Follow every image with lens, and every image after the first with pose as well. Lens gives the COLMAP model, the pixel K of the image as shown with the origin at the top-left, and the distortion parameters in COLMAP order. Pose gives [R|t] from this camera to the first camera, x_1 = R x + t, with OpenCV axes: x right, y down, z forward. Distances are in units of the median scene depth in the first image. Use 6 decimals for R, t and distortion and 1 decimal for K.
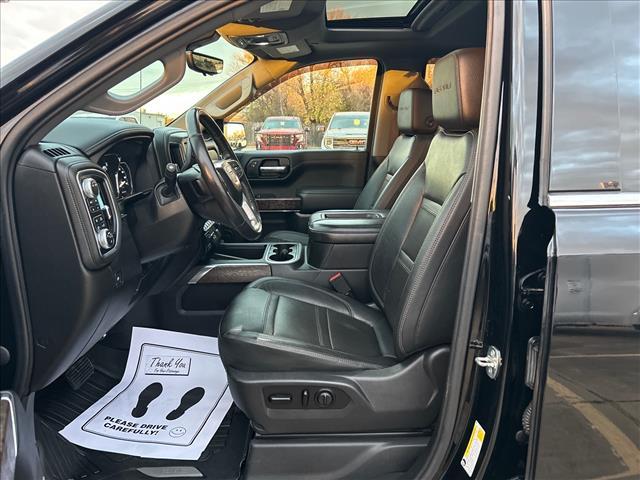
lens RADIAL K [[481.1, 0, 320.0], [0, 481.1, 240.0], [0, 0, 1]] dist [0.073162, -0.075311]
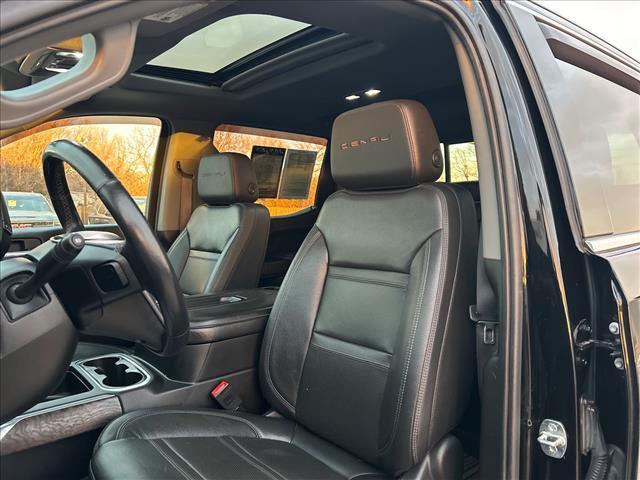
lens RADIAL K [[481.1, 0, 320.0], [0, 481.1, 240.0], [0, 0, 1]] dist [0.073162, -0.075311]
pose [[0.783500, -0.052440, 0.619175, -0.287975], [0.154899, 0.981460, -0.112885, -0.035724], [-0.601775, 0.184355, 0.777097, 0.300611]]
